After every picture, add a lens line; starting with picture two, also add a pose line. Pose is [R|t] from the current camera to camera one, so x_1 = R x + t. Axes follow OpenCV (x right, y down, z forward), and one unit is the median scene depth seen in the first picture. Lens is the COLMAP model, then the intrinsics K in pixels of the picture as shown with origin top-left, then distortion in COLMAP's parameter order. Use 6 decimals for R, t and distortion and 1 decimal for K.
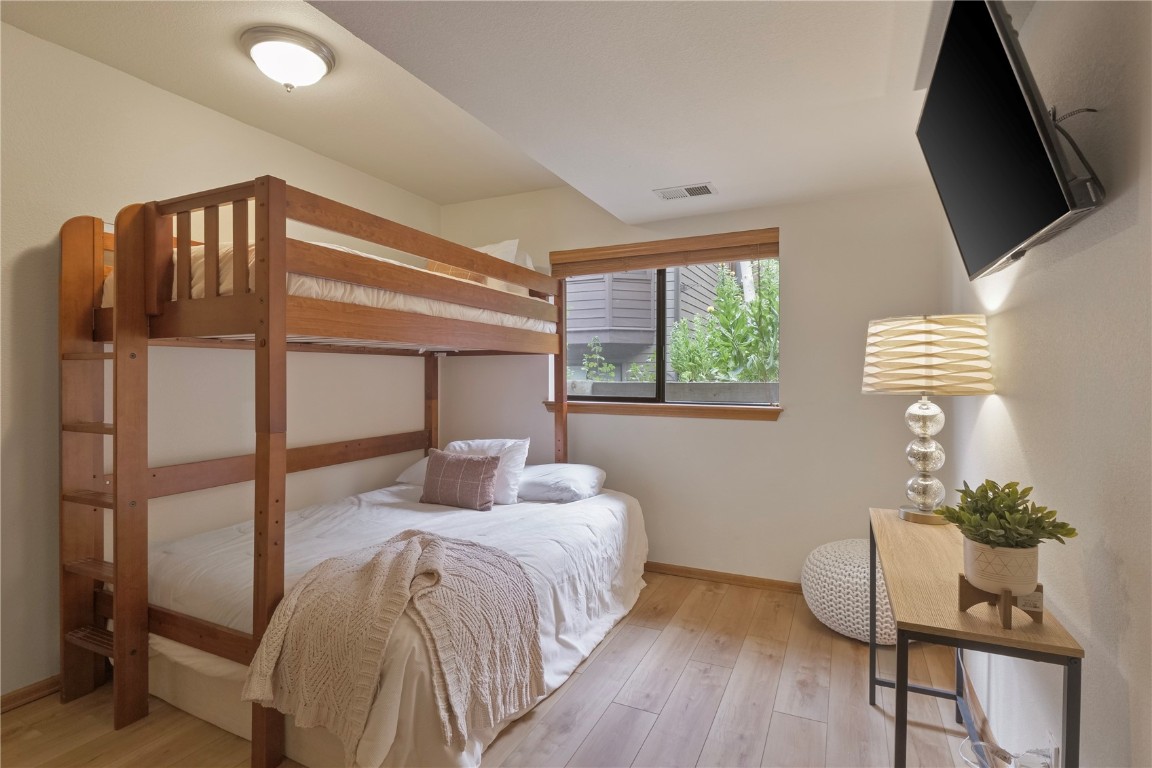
lens RADIAL K [[574.3, 0, 575.3], [0, 574.3, 378.9], [0, 0, 1]] dist [-0.002750, -0.000608]
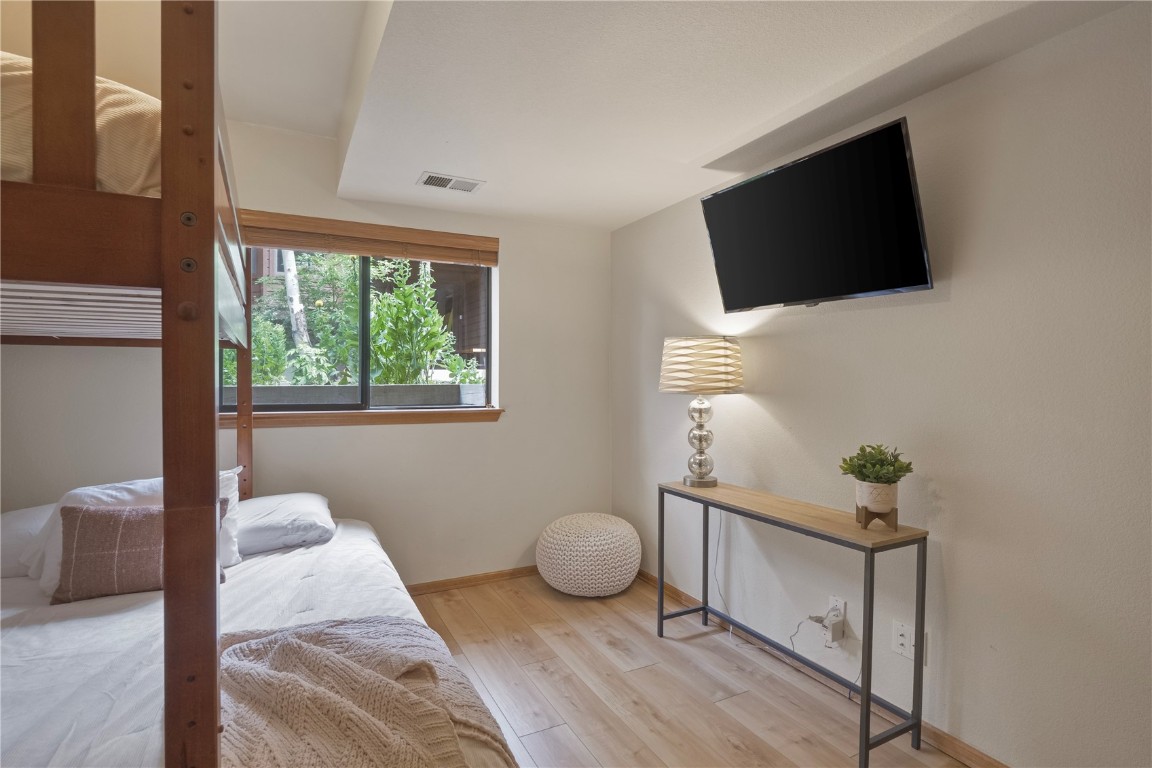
lens RADIAL K [[563.4, 0, 576.0], [0, 563.4, 384.0], [0, 0, 1]] dist [-0.002002, -0.000721]
pose [[0.612726, -0.011092, 0.790218, -0.494259], [0.003401, 0.999929, 0.011398, -0.008414], [-0.790288, -0.004297, 0.612720, 0.324392]]
